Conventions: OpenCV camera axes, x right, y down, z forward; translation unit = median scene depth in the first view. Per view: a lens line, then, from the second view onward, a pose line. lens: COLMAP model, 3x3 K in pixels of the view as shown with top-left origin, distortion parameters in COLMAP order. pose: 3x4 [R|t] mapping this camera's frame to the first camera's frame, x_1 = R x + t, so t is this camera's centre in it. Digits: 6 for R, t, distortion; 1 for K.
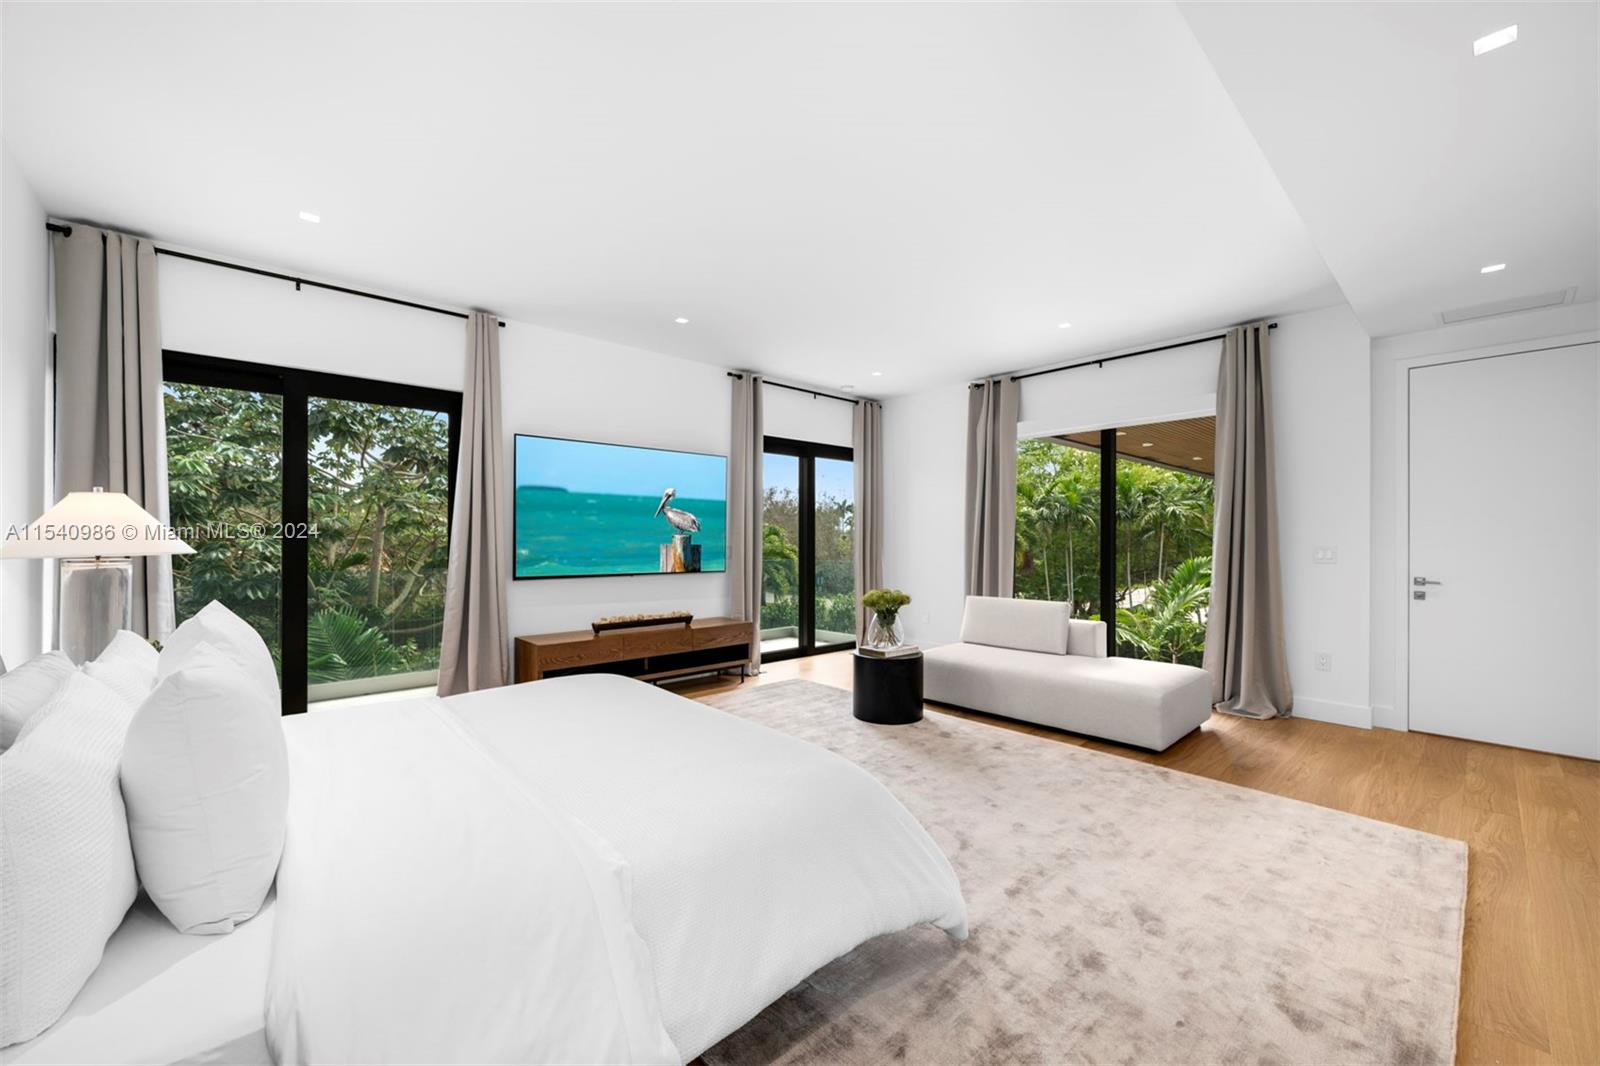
lens RADIAL K [[617.1, 0, 807.7], [0, 617.1, 542.0], [0, 0, 1]] dist [-0.000917, -0.000294]
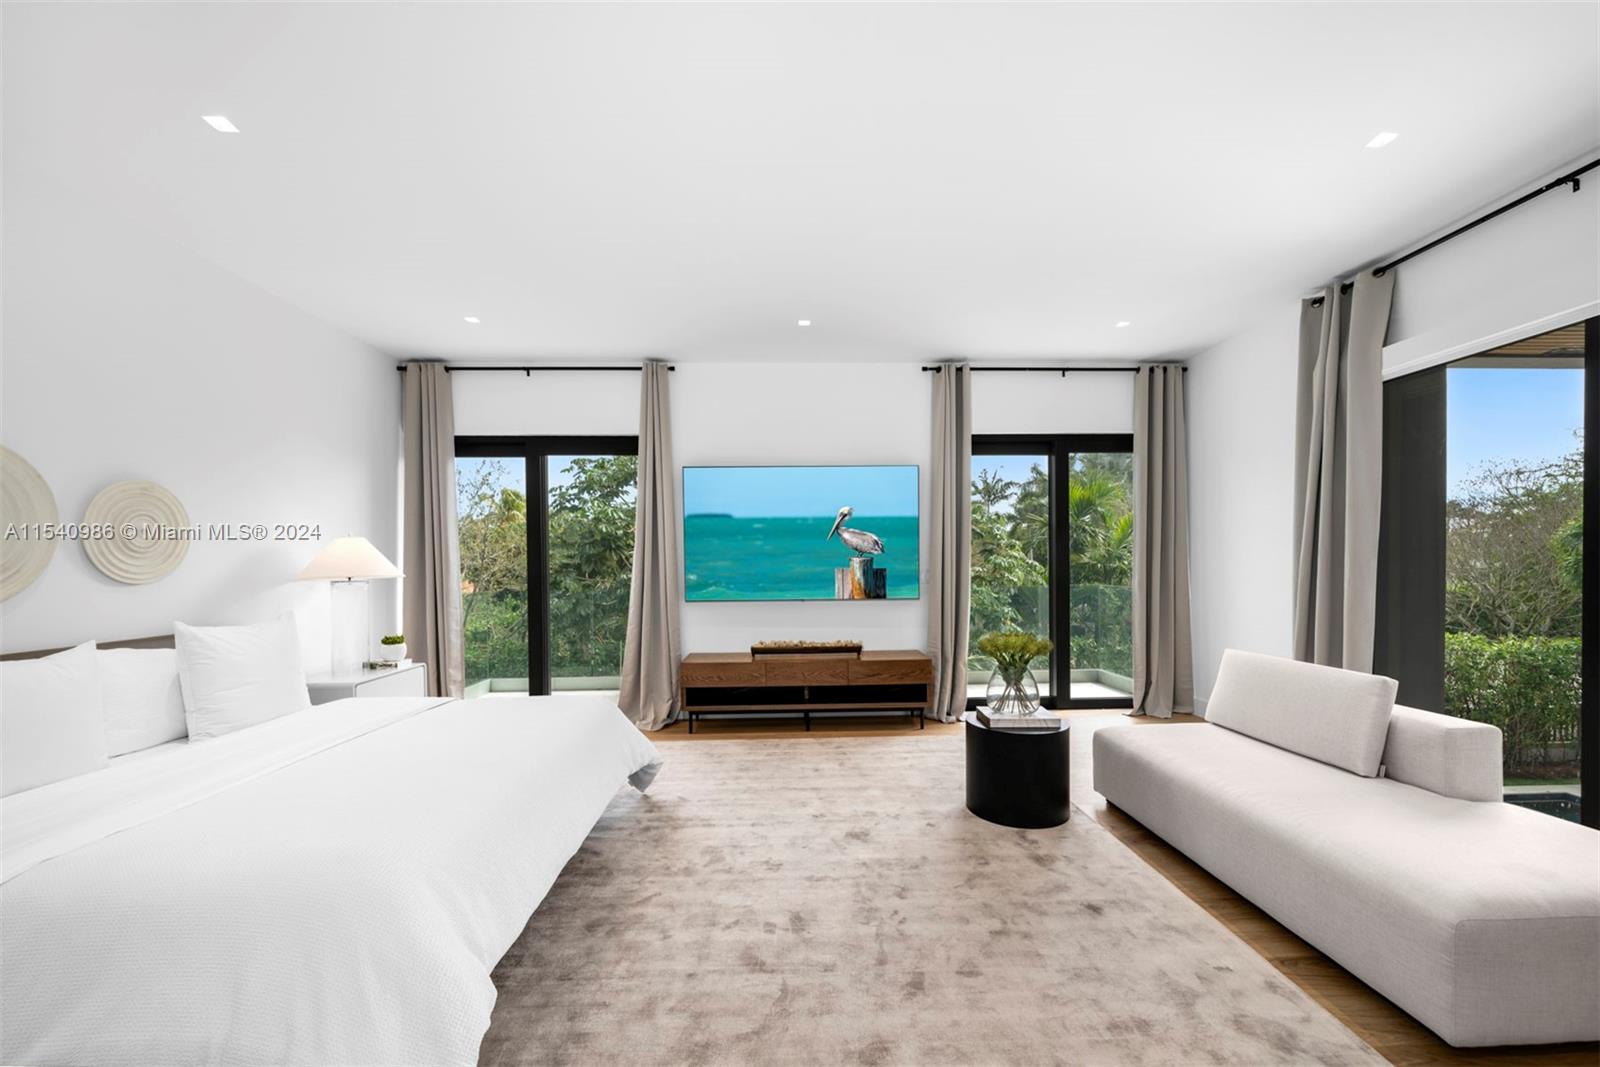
lens RADIAL K [[617.1, 0, 800.5], [0, 617.1, 577.4], [0, 0, 1]] dist [-0.000917, -0.000294]
pose [[0.768773, 0.005964, -0.639493, 0.321610], [0.009173, 0.999751, 0.020350, -0.001567], [0.639455, -0.021510, 0.768527, 0.247819]]
